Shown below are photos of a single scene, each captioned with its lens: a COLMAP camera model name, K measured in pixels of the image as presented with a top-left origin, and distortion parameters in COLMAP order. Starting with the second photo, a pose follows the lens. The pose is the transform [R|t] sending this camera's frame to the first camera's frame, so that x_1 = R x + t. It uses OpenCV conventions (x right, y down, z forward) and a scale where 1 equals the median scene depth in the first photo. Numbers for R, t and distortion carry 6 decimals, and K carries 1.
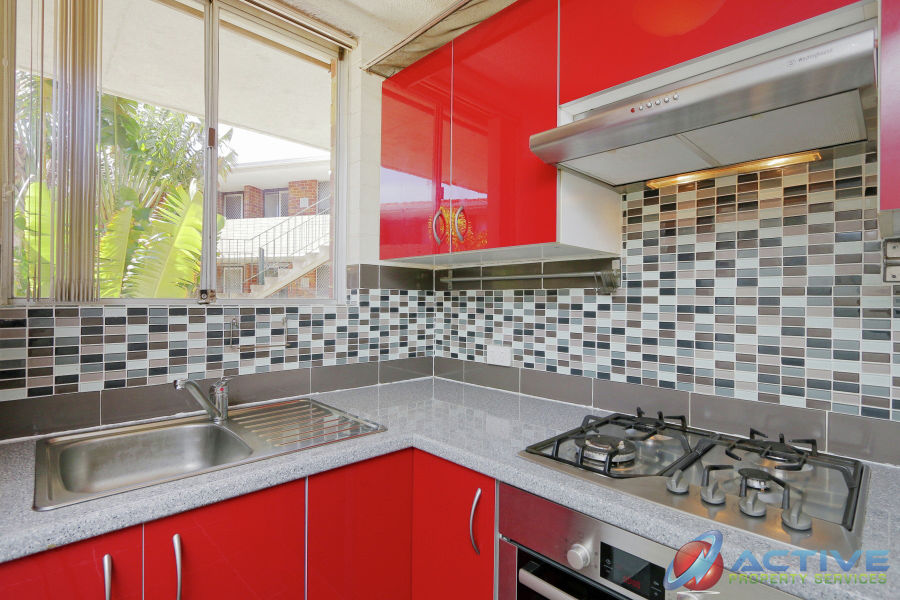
lens RADIAL K [[435.3, 0, 466.4], [0, 435.3, 294.5], [0, 0, 1]] dist [-0.005349, 0.000116]
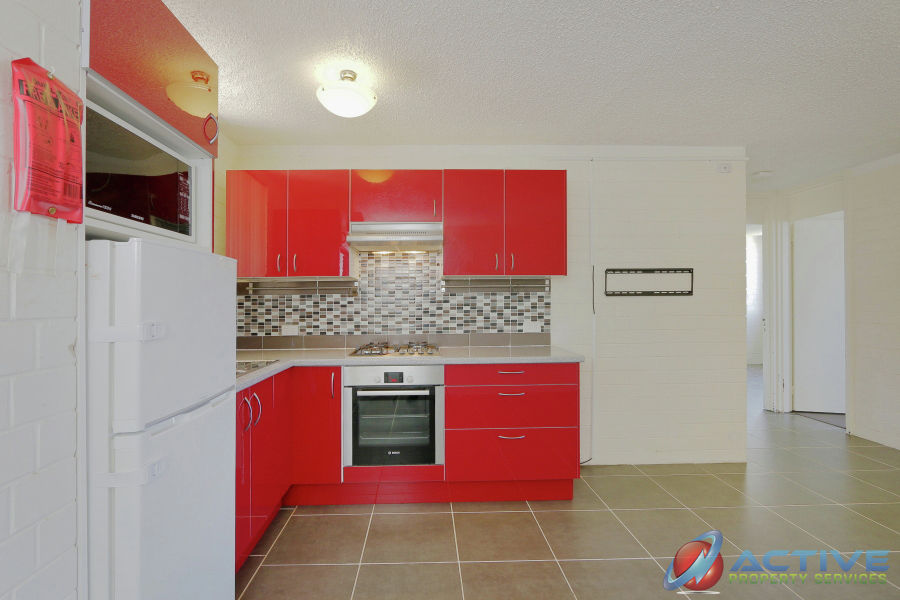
lens RADIAL K [[423.5, 0, 431.0], [0, 423.5, 300.9], [0, 0, 1]] dist [-0.013056, -0.000037]
pose [[0.698277, -0.013818, 0.715695, -0.907443], [0.006983, 0.999898, 0.012492, -0.003210], [-0.715794, -0.003725, 0.698302, -0.778524]]
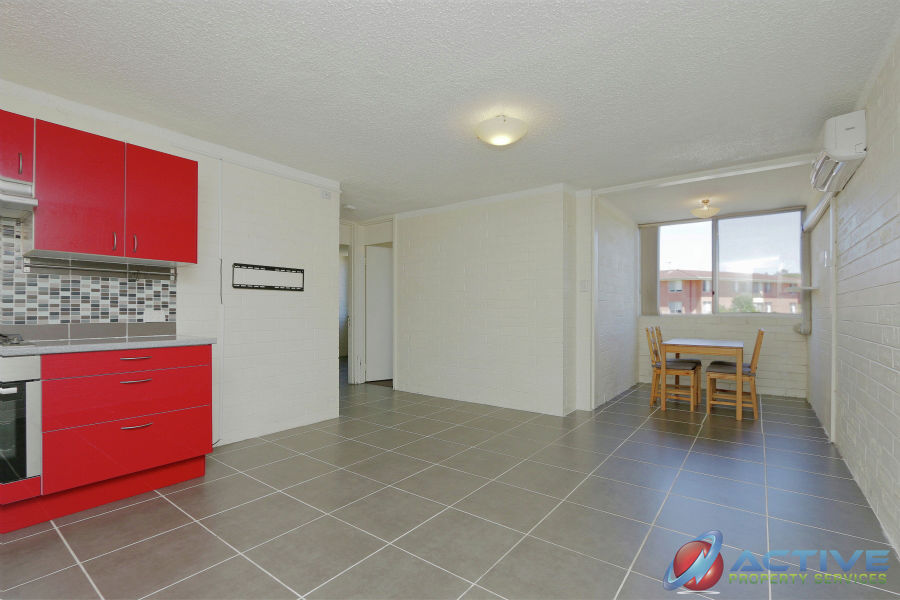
lens RADIAL K [[416.8, 0, 445.7], [0, 416.8, 315.1], [0, 0, 1]] dist [-0.014623, 0.000186]
pose [[-0.129174, -0.013556, 0.991529, -1.185389], [-0.008028, 0.999888, 0.012625, 0.113976], [-0.991589, -0.006329, -0.129268, -0.789517]]
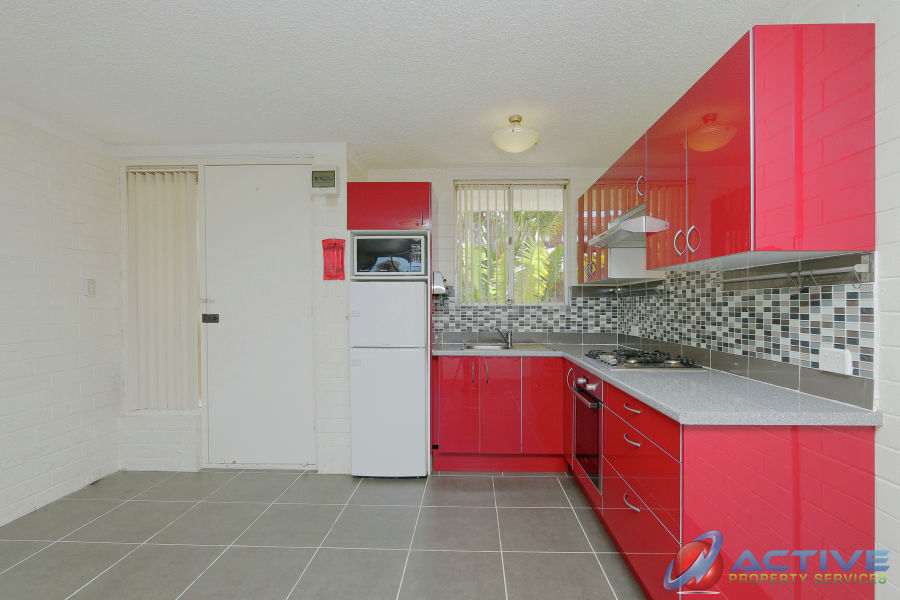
lens RADIAL K [[423.5, 0, 431.0], [0, 423.5, 300.9], [0, 0, 1]] dist [-0.013056, -0.000037]
pose [[0.636885, -0.015318, -0.770807, 1.078758], [0.012839, 0.999875, -0.009262, 0.016355], [0.770852, -0.003998, 0.637002, -0.998669]]
